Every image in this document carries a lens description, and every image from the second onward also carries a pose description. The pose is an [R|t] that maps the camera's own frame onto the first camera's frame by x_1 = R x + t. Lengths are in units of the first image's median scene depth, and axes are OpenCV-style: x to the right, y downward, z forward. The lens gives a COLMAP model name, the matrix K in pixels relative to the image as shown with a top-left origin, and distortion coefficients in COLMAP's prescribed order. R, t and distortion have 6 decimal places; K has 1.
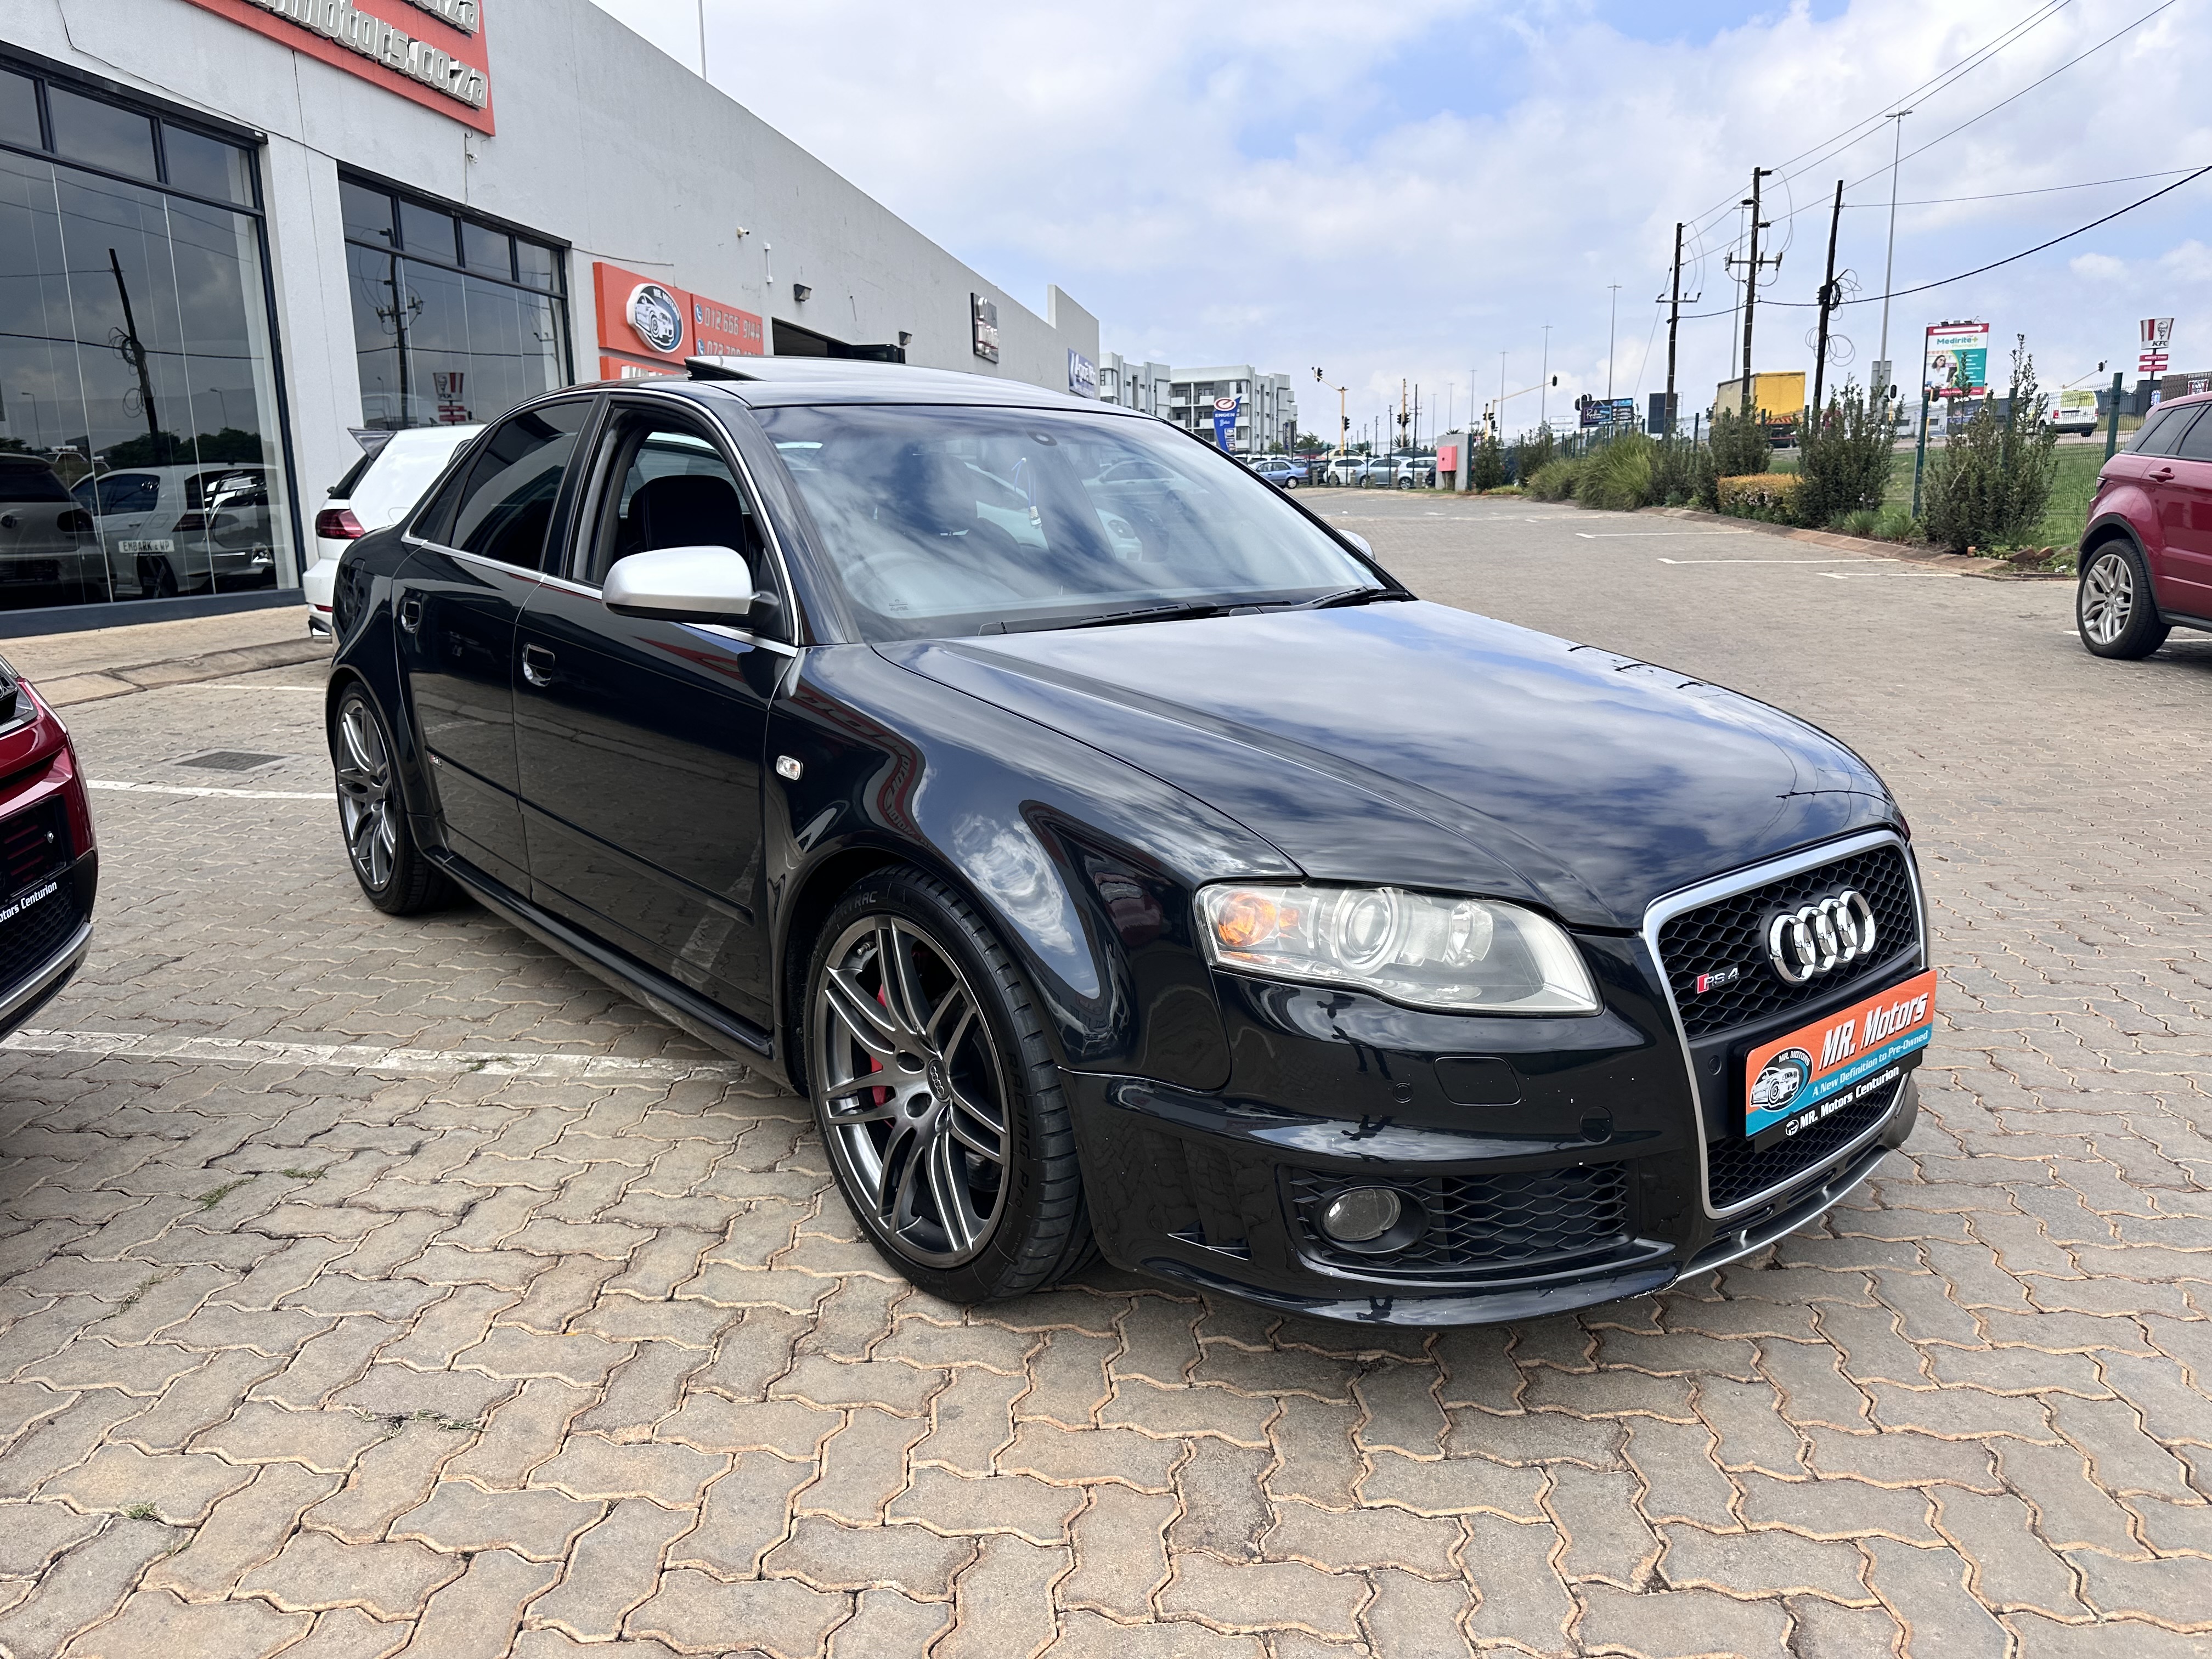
lens RADIAL K [[1595.5, 0, 1106.0], [0, 1595.5, 829.5], [0, 0, 1]] dist [-0.009776, -0.004164]
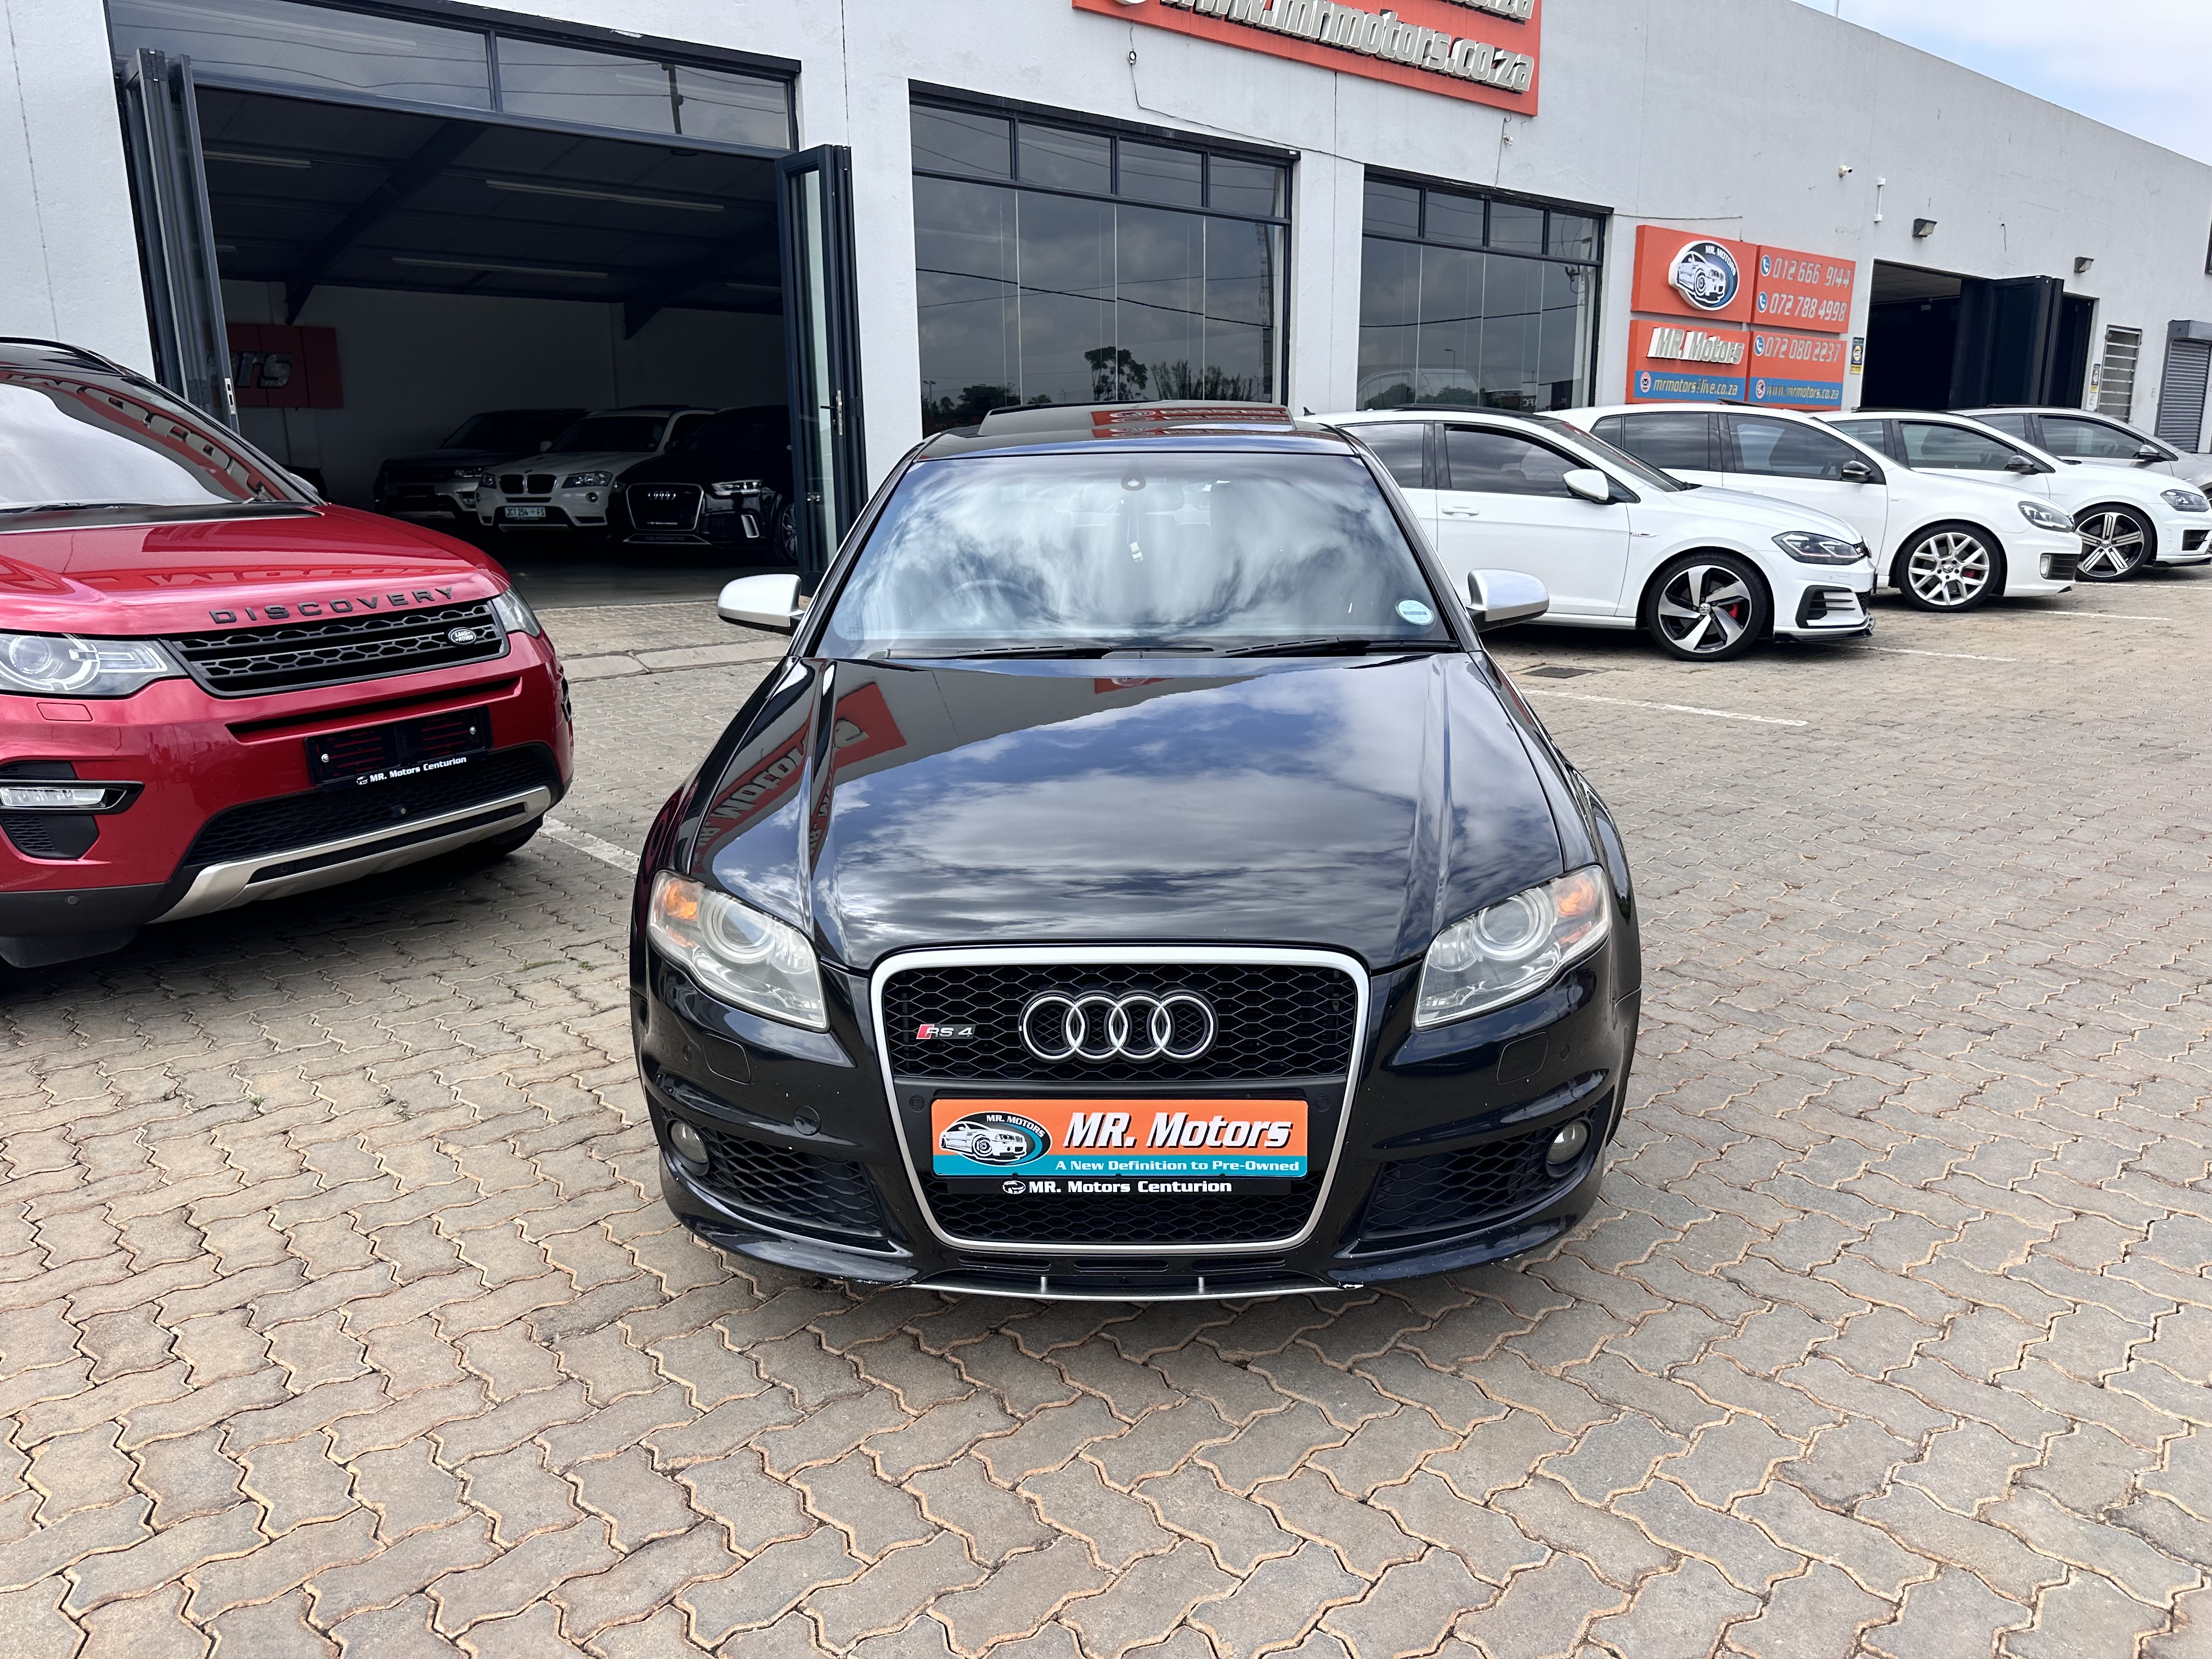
lens RADIAL K [[1581.0, 0, 1102.3], [0, 1581.0, 808.6], [0, 0, 1]] dist [0.042061, -0.041337]
pose [[0.743921, 0.150999, -0.650984, 0.193530], [-0.136047, 0.987958, 0.073693, -0.026548], [0.654273, 0.033742, 0.755506, 0.035931]]
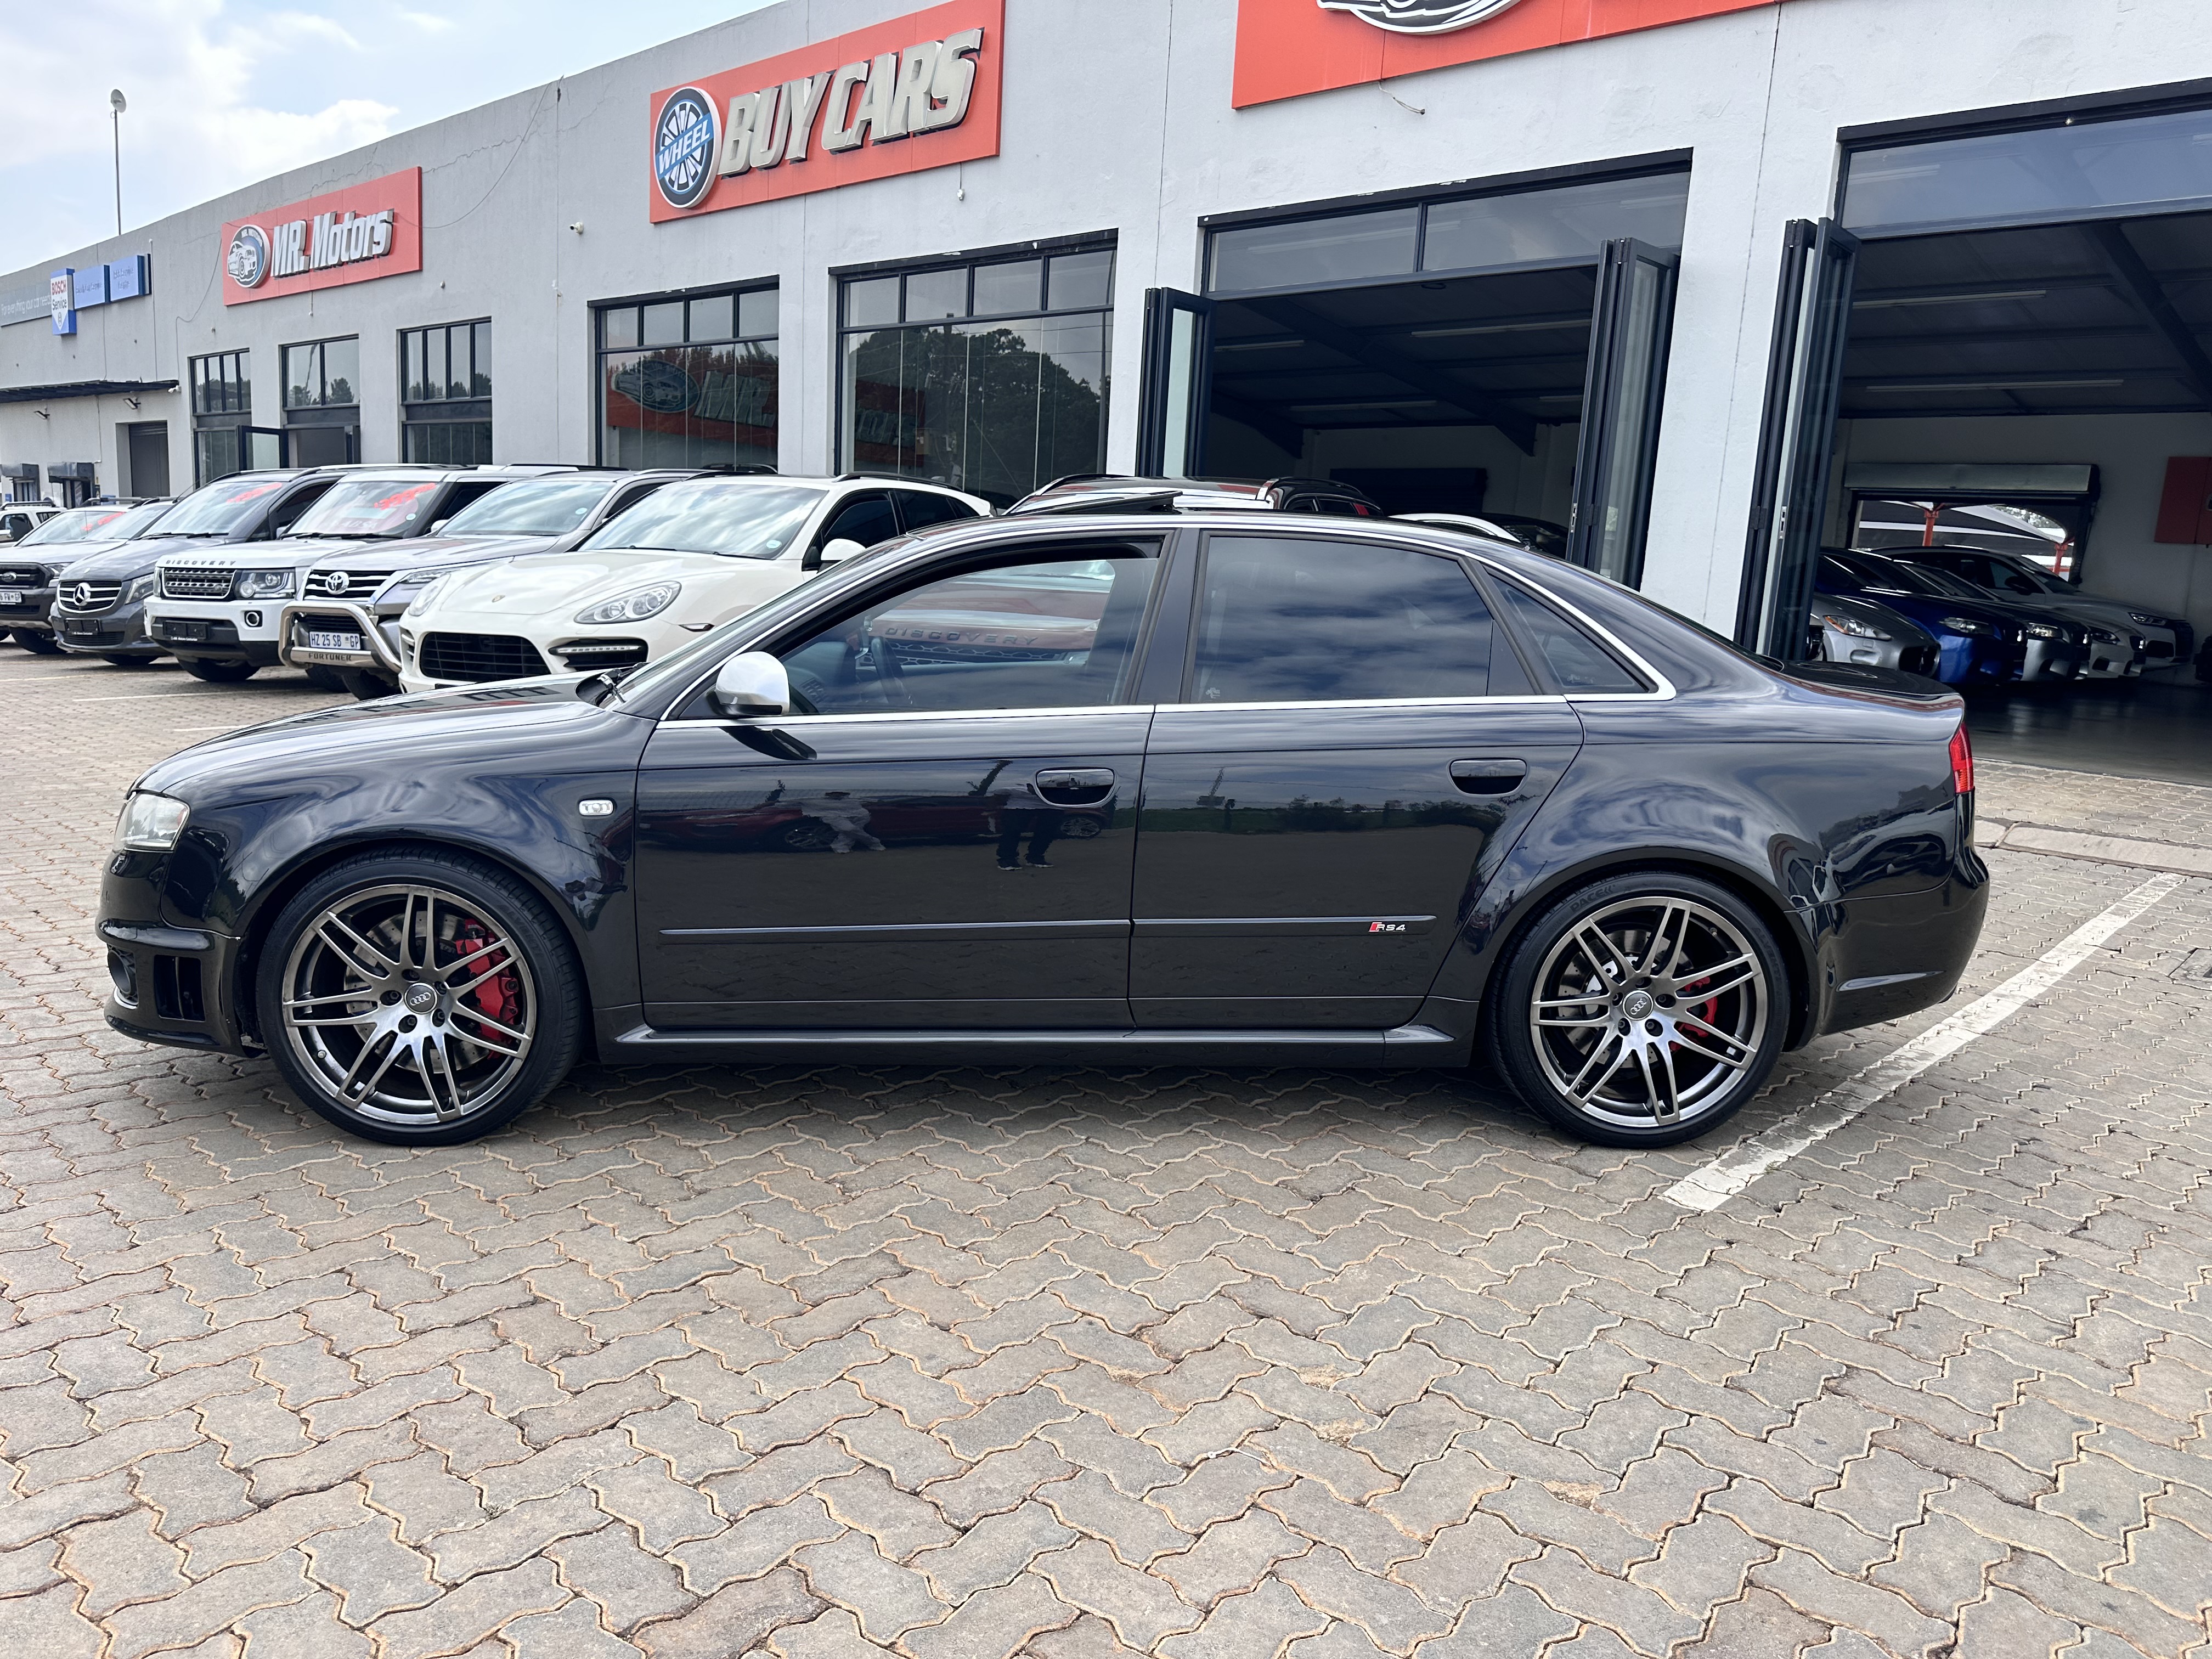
lens RADIAL K [[1581.0, 0, 1102.3], [0, 1581.0, 808.6], [0, 0, 1]] dist [0.042061, -0.041337]
pose [[-0.604636, 0.109508, -0.788938, 0.230535], [-0.203388, 0.936440, 0.285856, -0.125030], [0.770097, 0.333299, -0.543933, 0.516036]]
